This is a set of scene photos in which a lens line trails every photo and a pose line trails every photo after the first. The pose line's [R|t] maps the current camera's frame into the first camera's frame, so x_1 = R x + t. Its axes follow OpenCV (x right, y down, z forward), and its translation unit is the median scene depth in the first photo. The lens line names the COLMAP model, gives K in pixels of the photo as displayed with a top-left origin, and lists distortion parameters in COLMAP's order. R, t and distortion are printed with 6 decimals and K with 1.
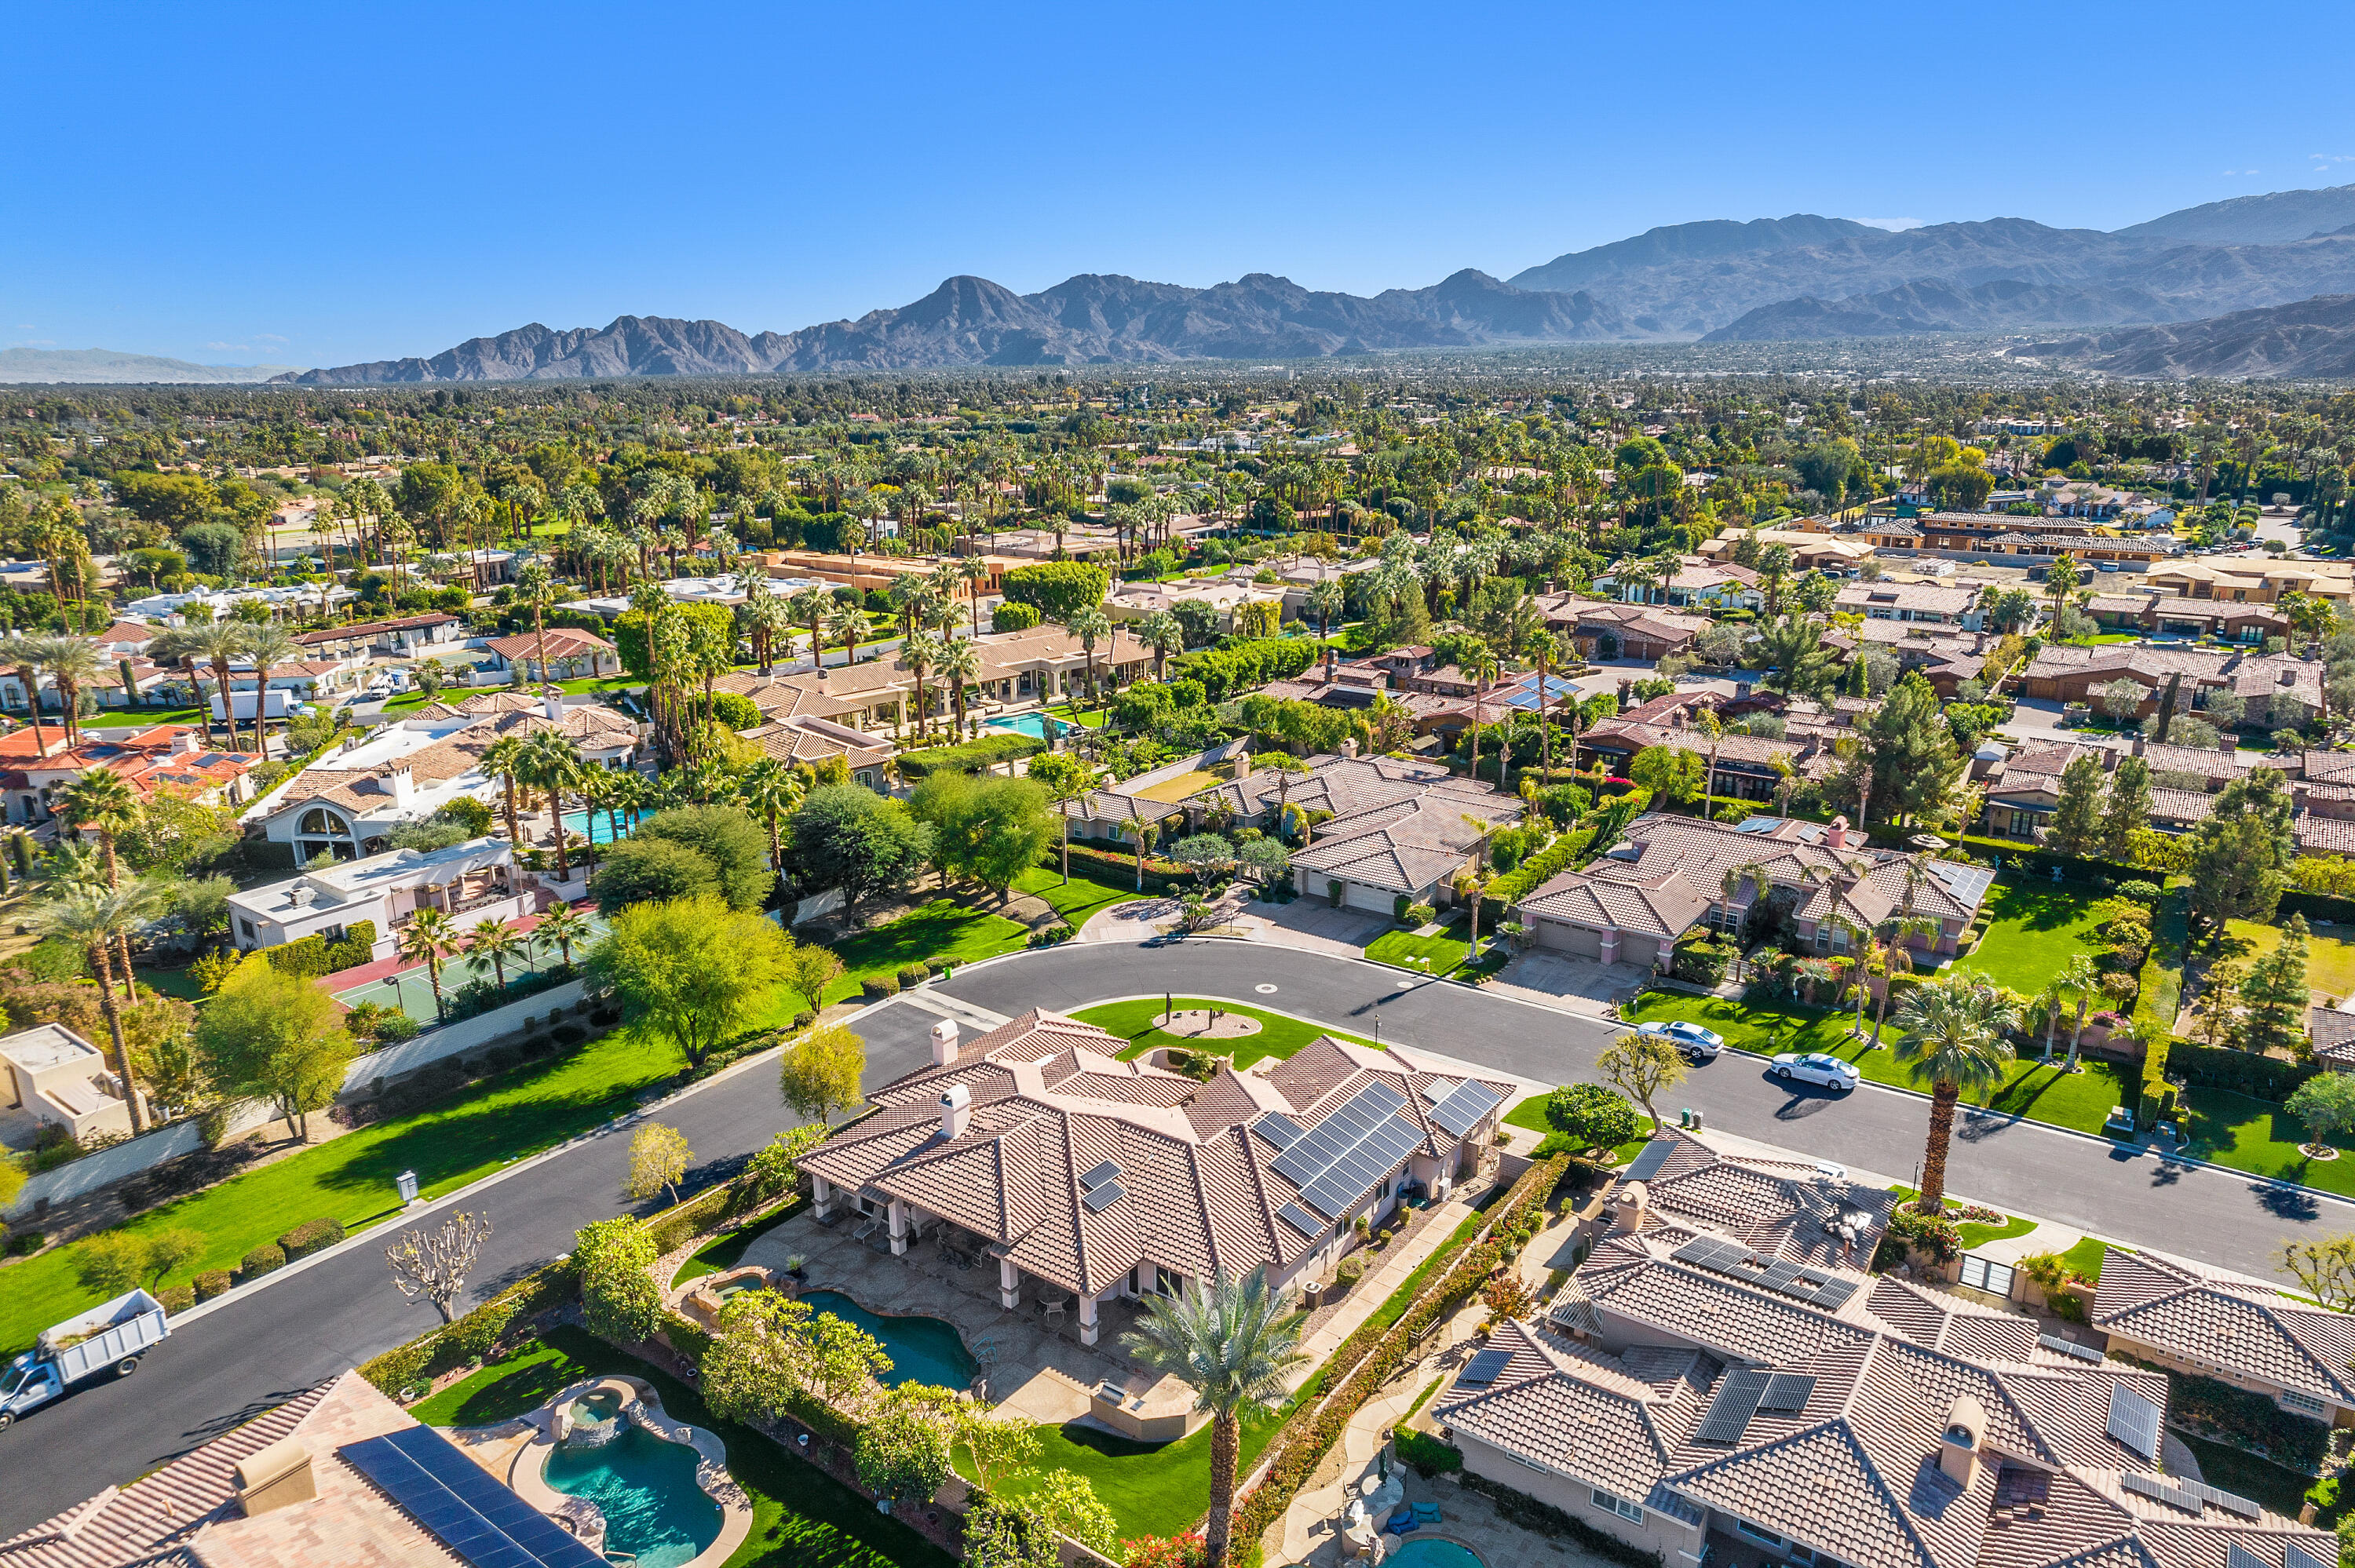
lens RADIAL K [[1506.7, 0, 1177.5], [0, 1506.7, 784.0], [0, 0, 1]] dist [-0.069692, 0.062987]
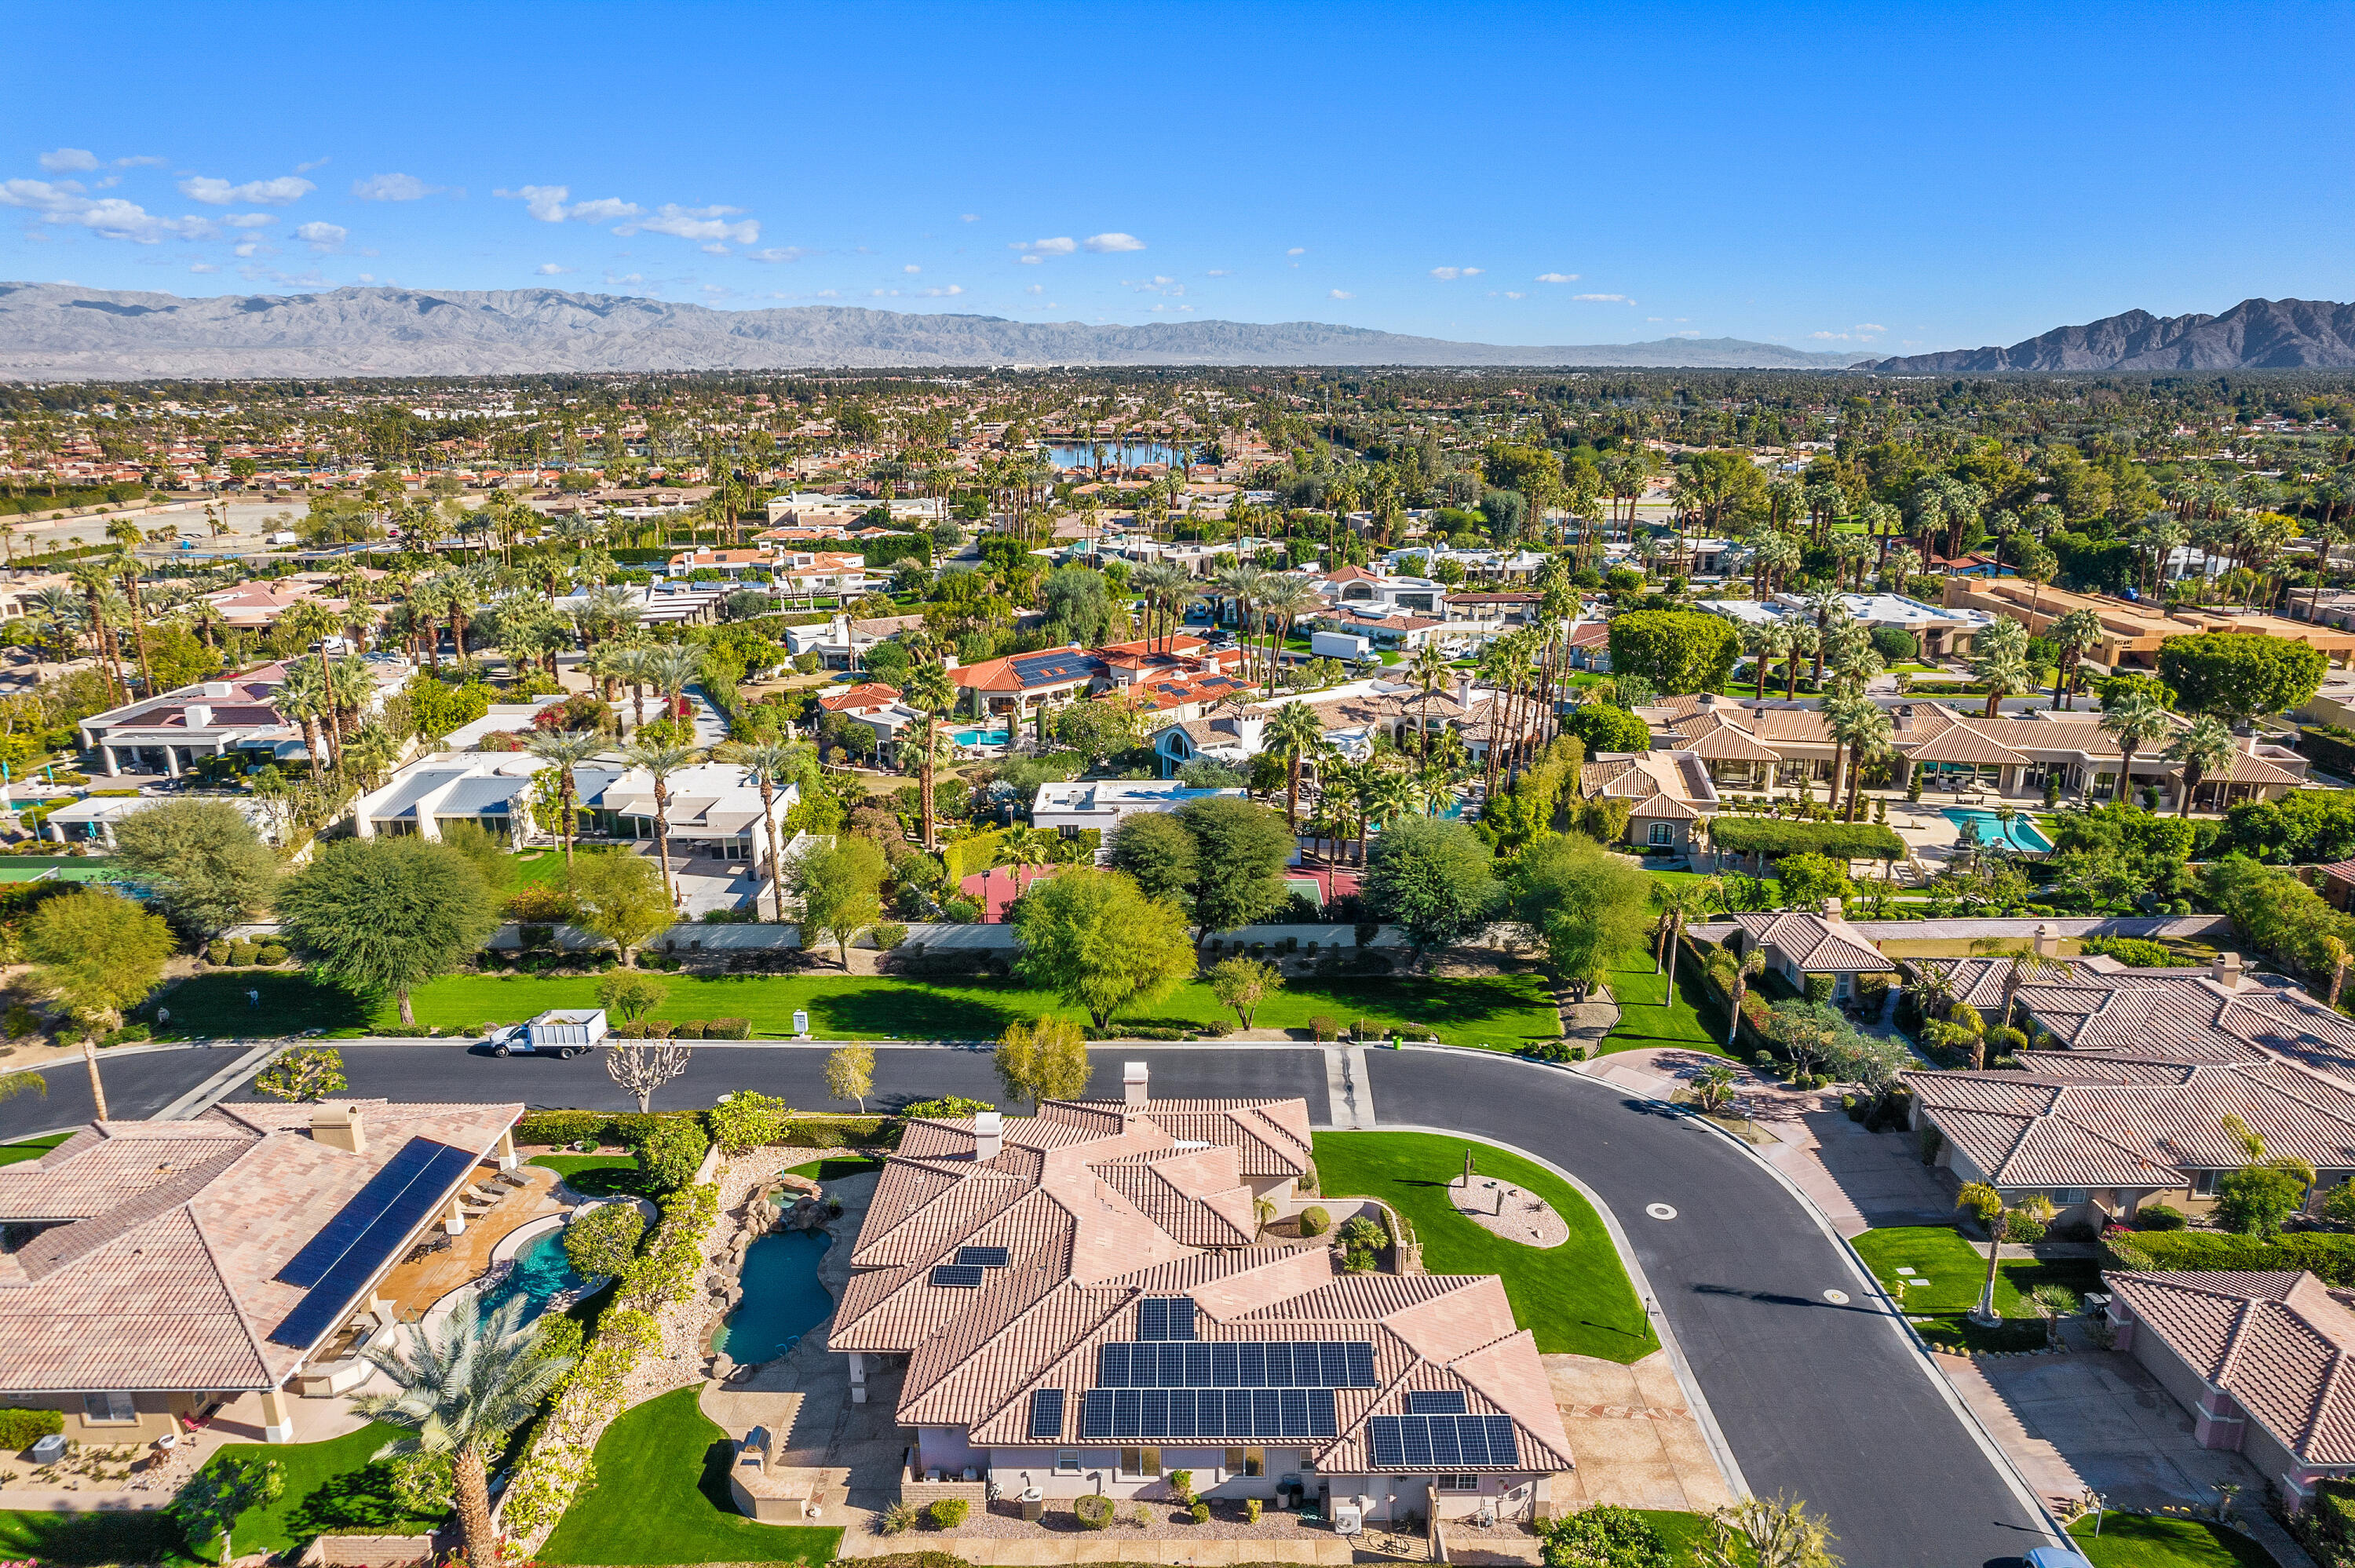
lens RADIAL K [[1506.7, 0, 1177.5], [0, 1506.7, 784.0], [0, 0, 1]] dist [-0.069692, 0.062987]
pose [[0.581071, 0.224647, -0.782235, 0.383338], [-0.219076, 0.968847, 0.115502, -0.086776], [0.783813, 0.104254, 0.612183, 0.287740]]
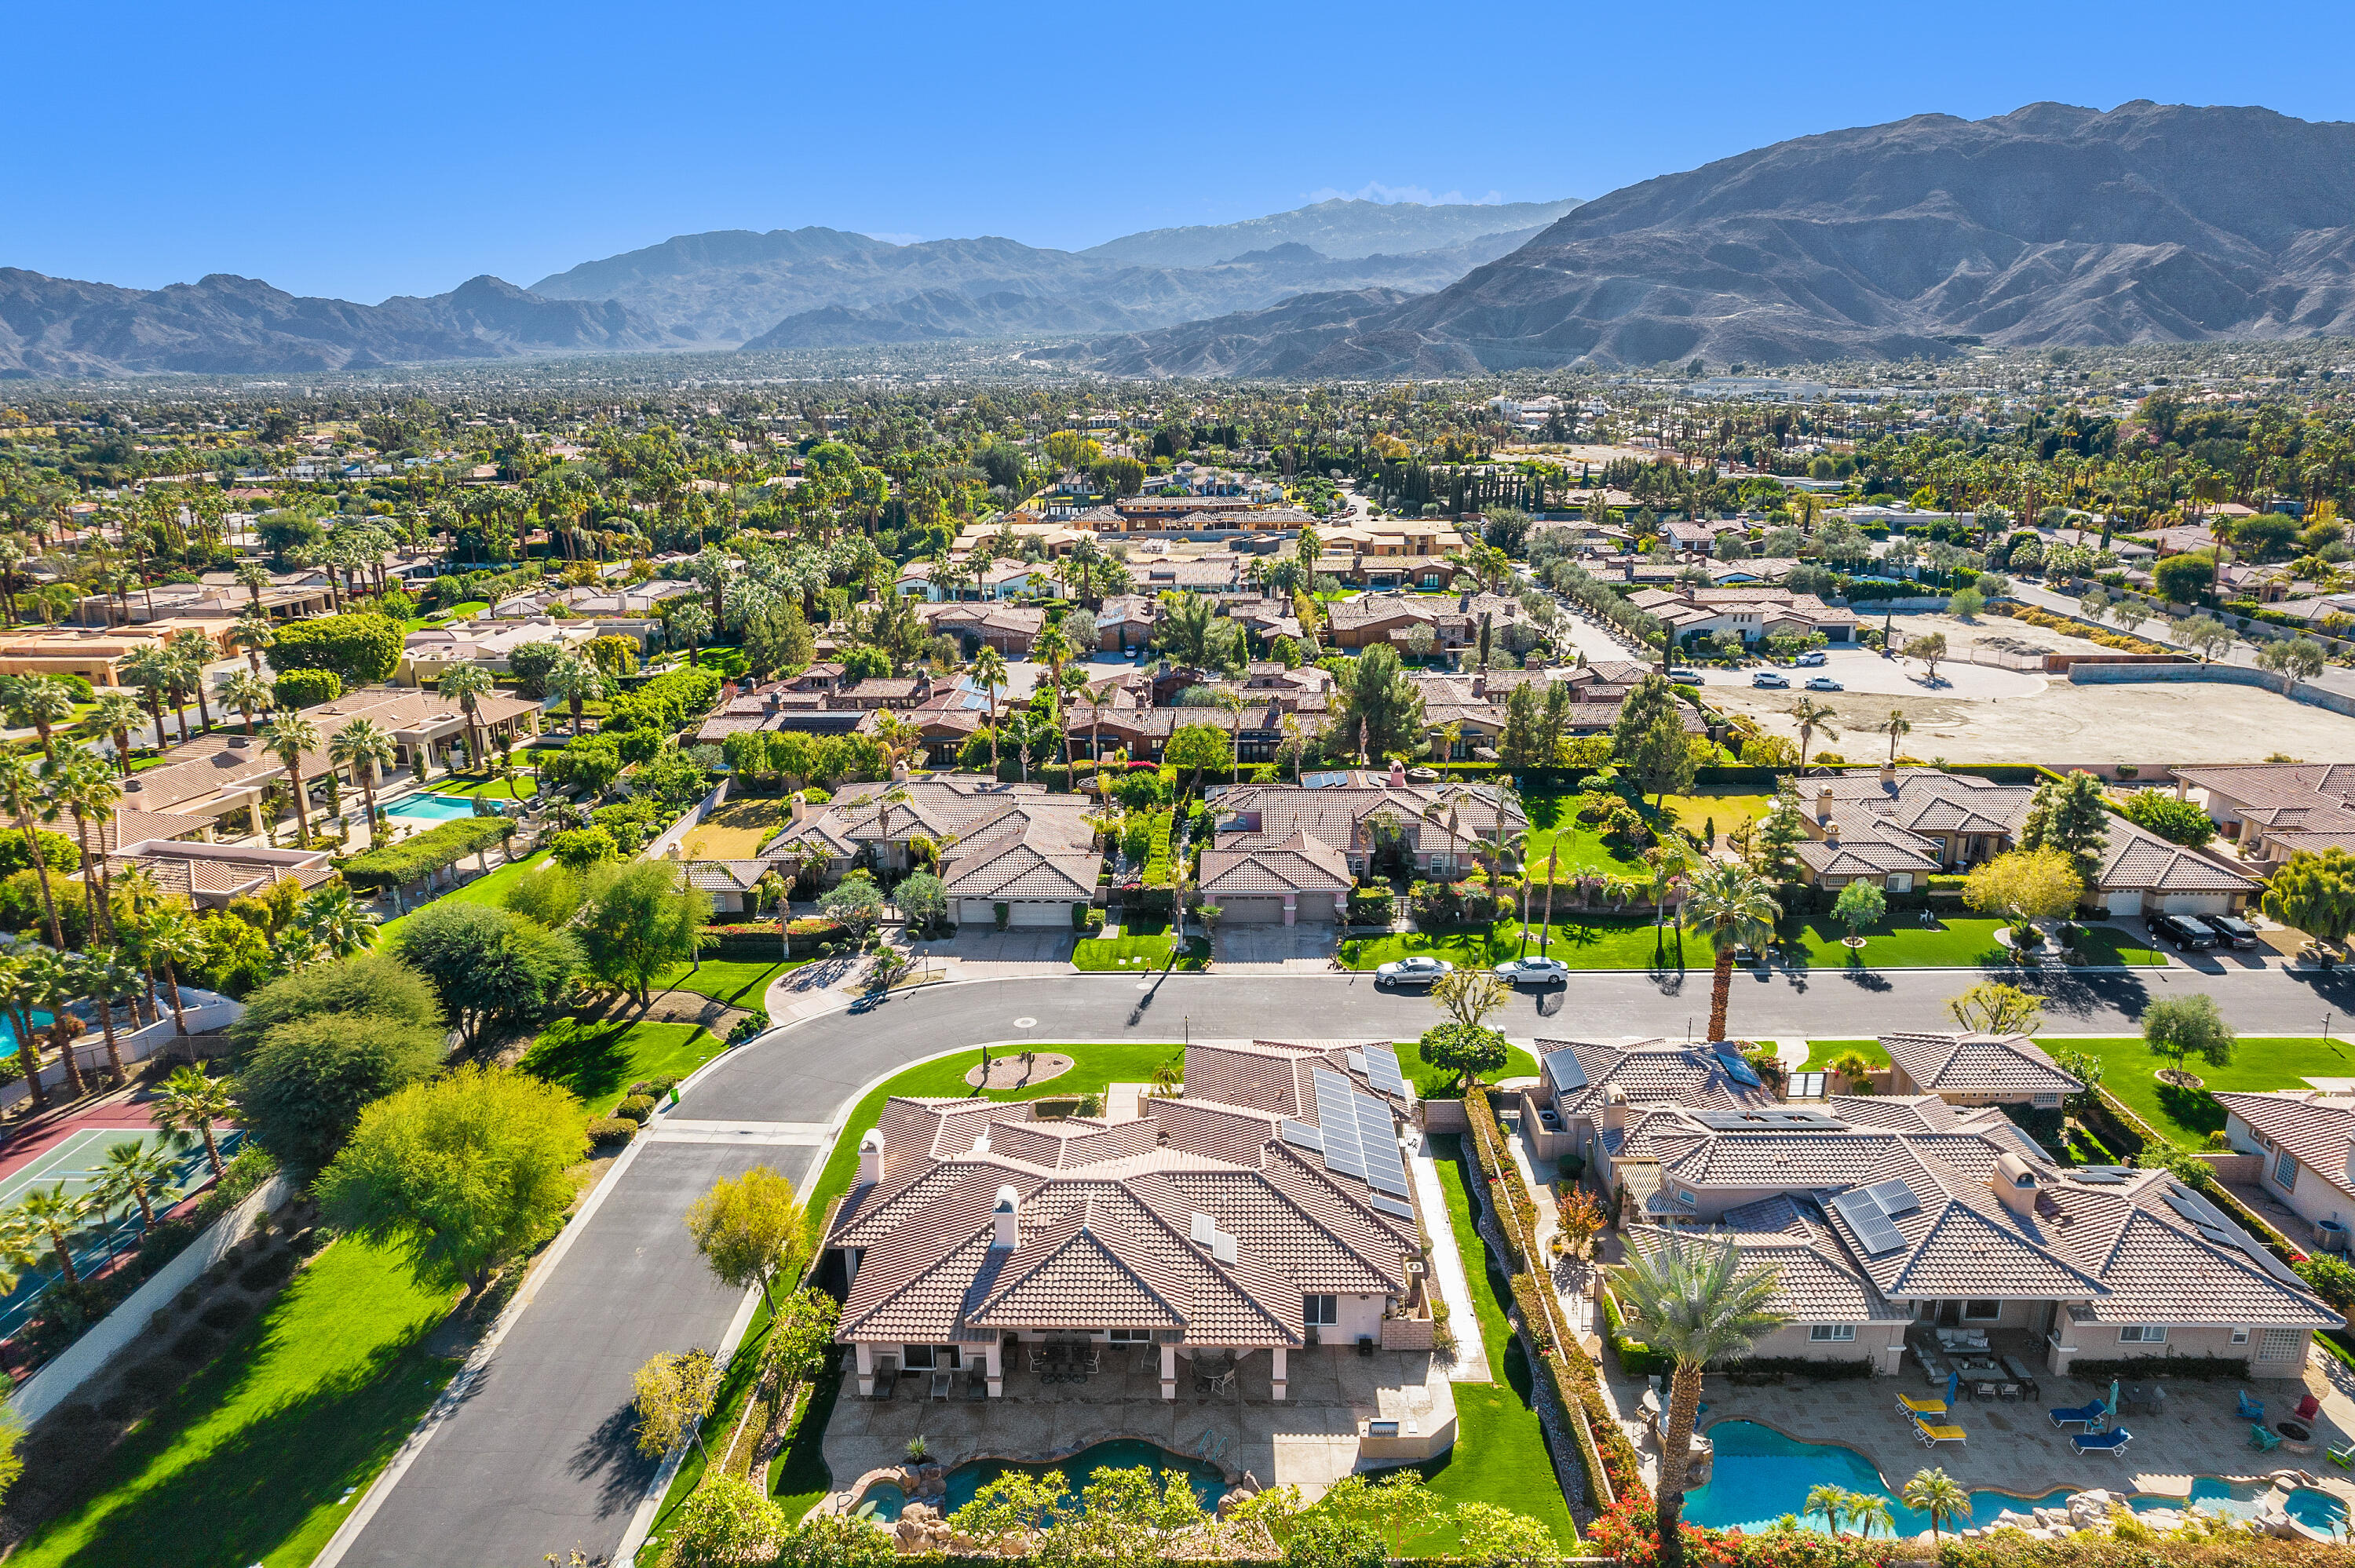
lens RADIAL K [[1506.7, 0, 1177.5], [0, 1506.7, 784.0], [0, 0, 1]] dist [-0.069692, 0.062987]
pose [[0.823581, -0.153459, 0.546045, -0.306743], [0.156399, 0.986824, 0.041442, -0.032618], [-0.545210, 0.051270, 0.836730, 0.118059]]
